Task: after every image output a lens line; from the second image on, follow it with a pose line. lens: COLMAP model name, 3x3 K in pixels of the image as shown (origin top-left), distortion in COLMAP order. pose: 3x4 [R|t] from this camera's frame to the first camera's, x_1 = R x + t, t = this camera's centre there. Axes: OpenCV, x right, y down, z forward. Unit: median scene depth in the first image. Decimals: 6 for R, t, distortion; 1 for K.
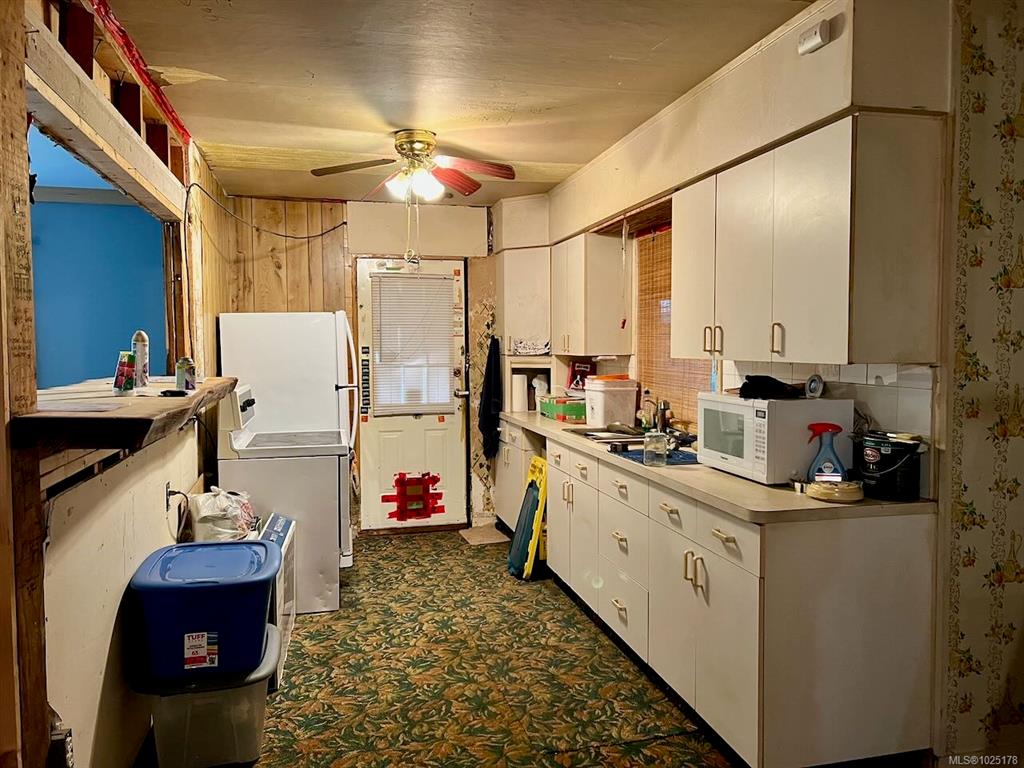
lens RADIAL K [[765.2, 0, 517.0], [0, 765.2, 387.3], [0, 0, 1]] dist [0.087711, -0.121916]
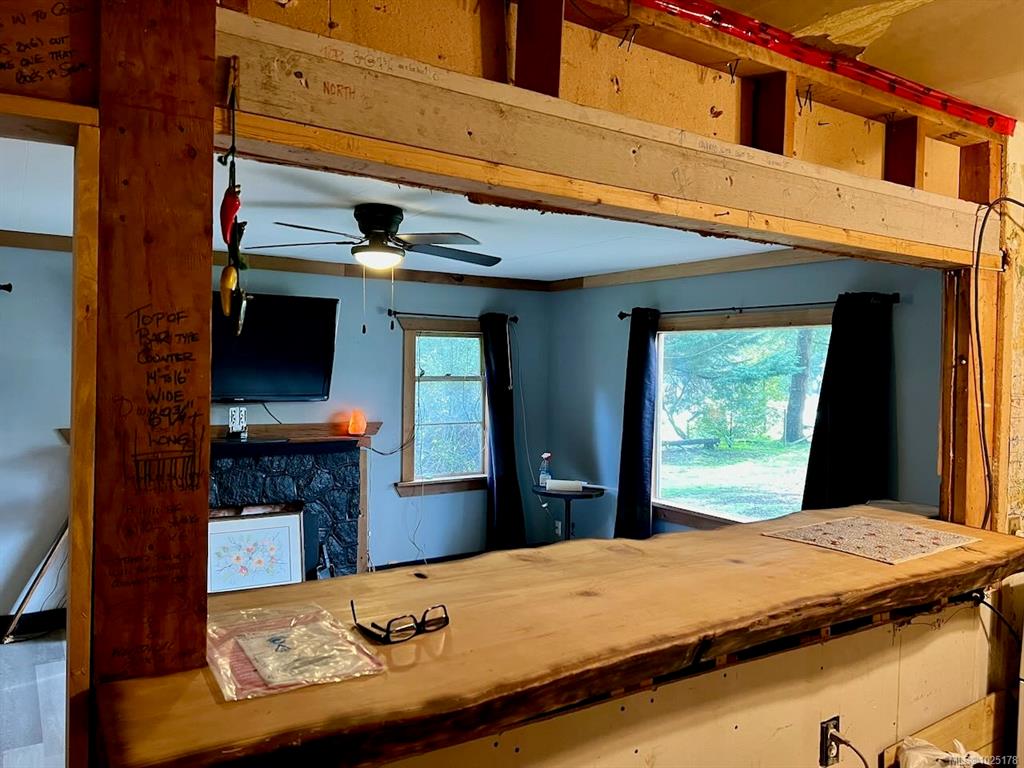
lens RADIAL K [[765.2, 0, 517.0], [0, 765.2, 387.3], [0, 0, 1]] dist [0.087711, -0.121916]
pose [[0.323567, 0.029296, -0.945752, 0.028161], [-0.066404, 0.997759, 0.008188, -0.125631], [0.943872, 0.060152, 0.324787, 0.588697]]
